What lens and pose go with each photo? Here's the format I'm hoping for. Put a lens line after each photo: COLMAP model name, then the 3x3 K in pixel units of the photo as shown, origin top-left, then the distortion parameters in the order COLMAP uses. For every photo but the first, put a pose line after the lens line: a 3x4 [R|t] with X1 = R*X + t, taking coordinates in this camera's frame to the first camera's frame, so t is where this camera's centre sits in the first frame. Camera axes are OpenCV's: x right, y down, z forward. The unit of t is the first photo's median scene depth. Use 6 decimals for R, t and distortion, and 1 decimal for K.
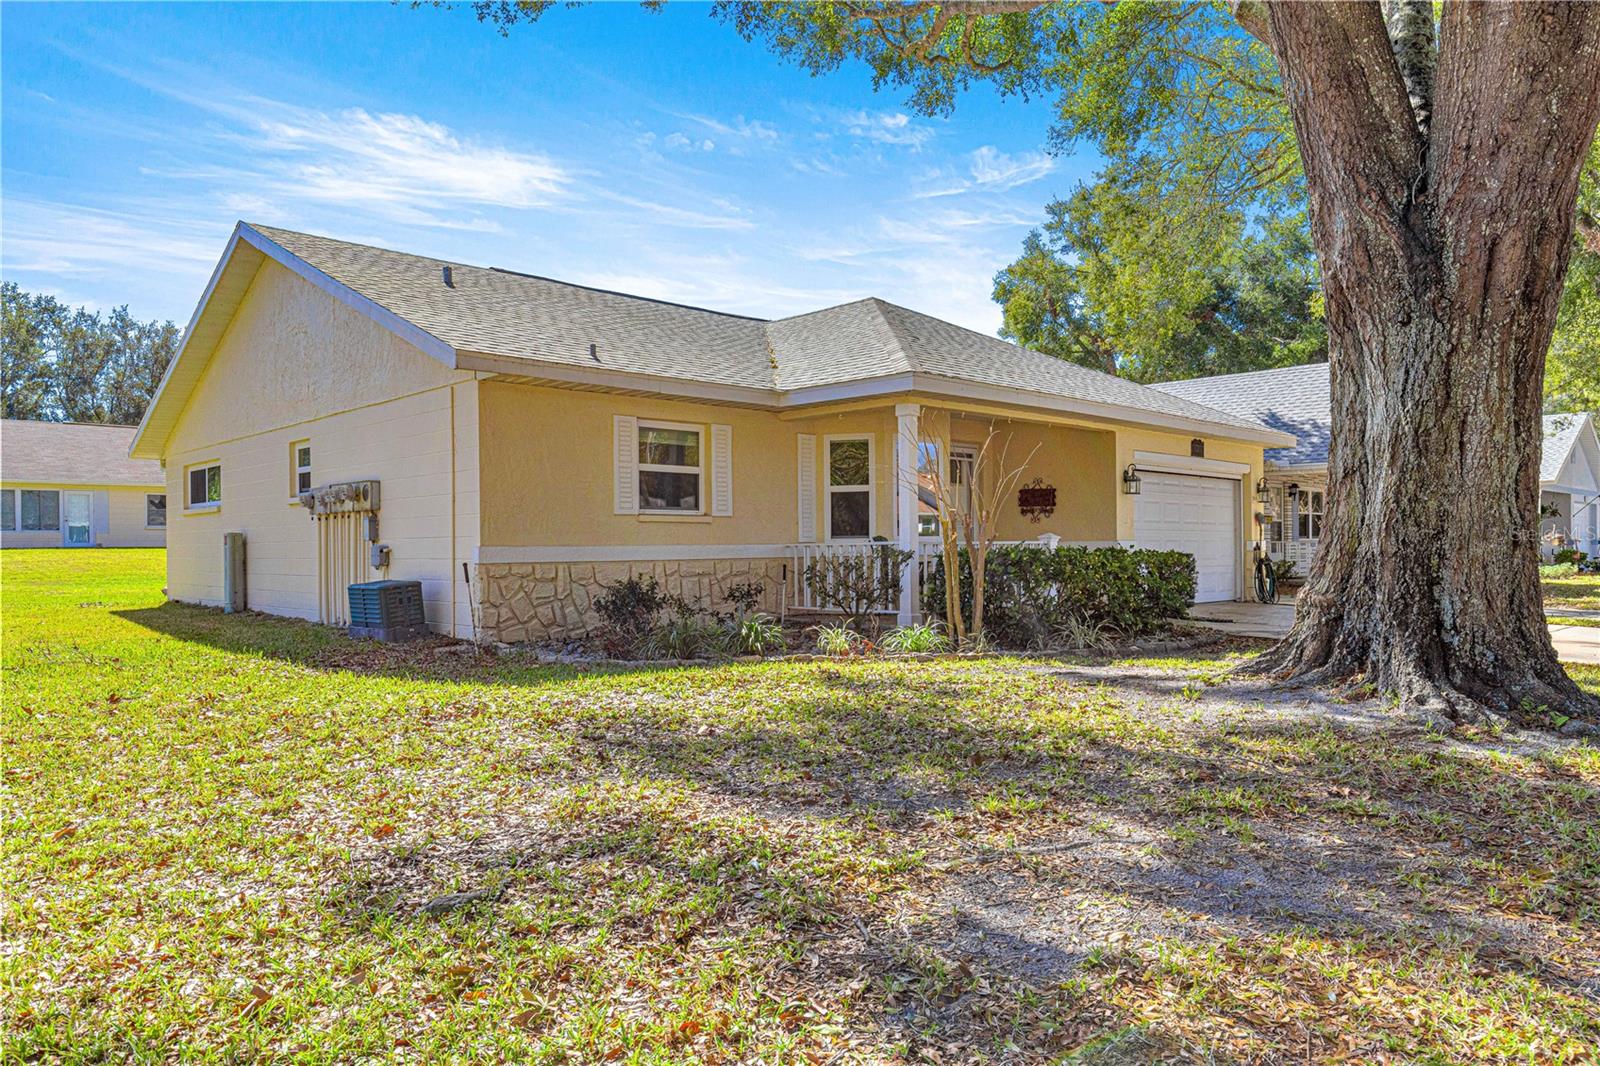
lens RADIAL K [[1066.6, 0, 804.2], [0, 1066.6, 536.0], [0, 0, 1]] dist [0.004125, -0.004903]
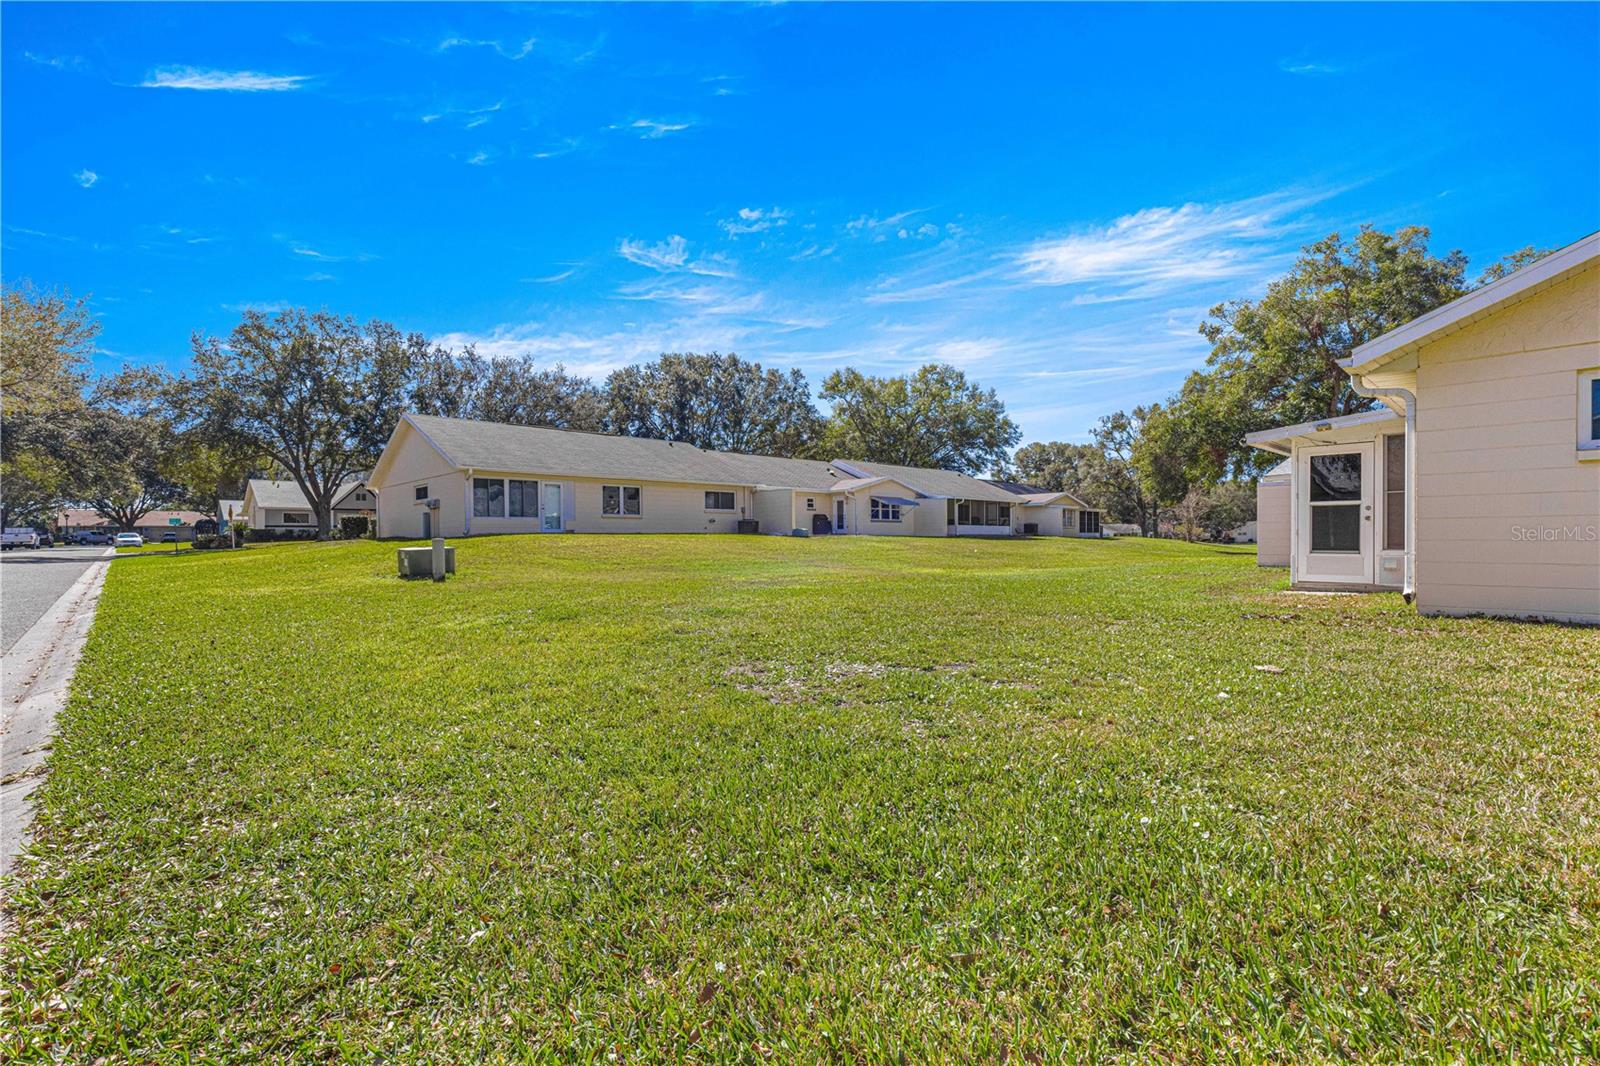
lens RADIAL K [[716.4, 0, 801.1], [0, 716.4, 533.0], [0, 0, 1]] dist [0.005810, -0.000798]
pose [[0.999906, 0.000173, -0.013699, -1.357792], [-0.000147, 0.999998, 0.001923, 0.027705], [0.013699, -0.001921, 0.999904, 0.923090]]
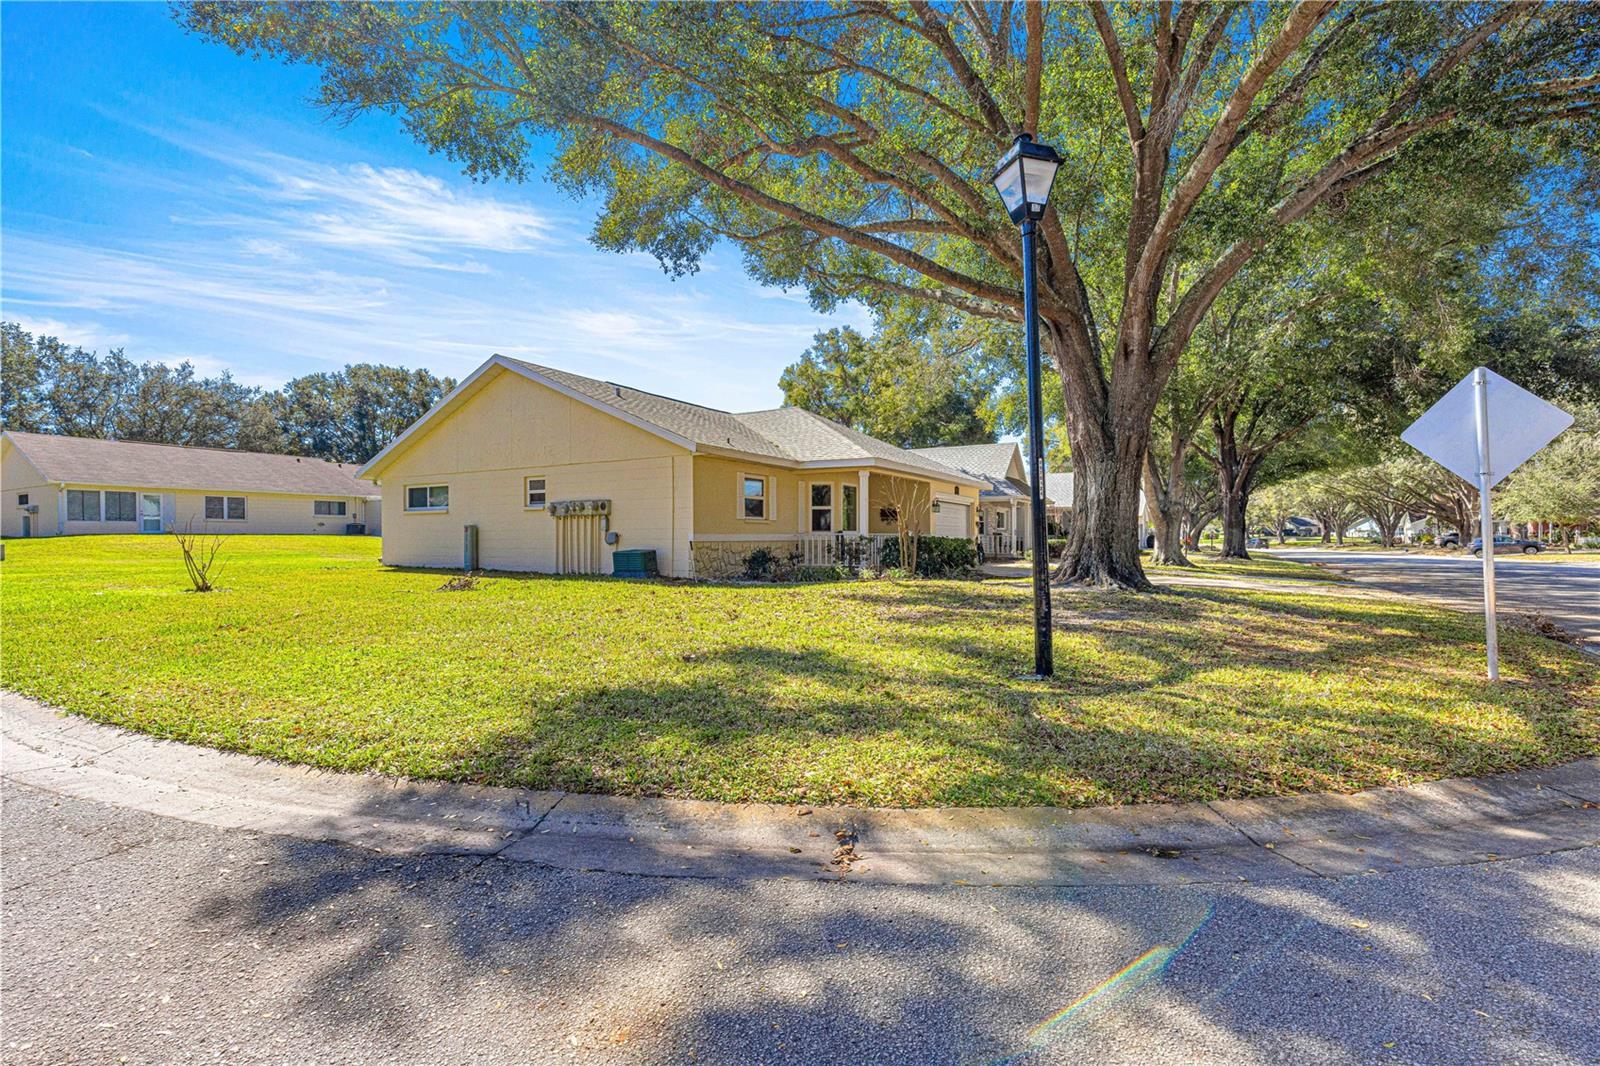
lens RADIAL K [[716.4, 0, 797.5], [0, 716.4, 534.2], [0, 0, 1]] dist [0.005810, -0.000798]
pose [[0.965406, 0.009089, 0.260593, -0.381566], [-0.009932, 0.999949, 0.001916, 0.004893], [-0.260563, -0.004437, 0.965447, -0.352371]]
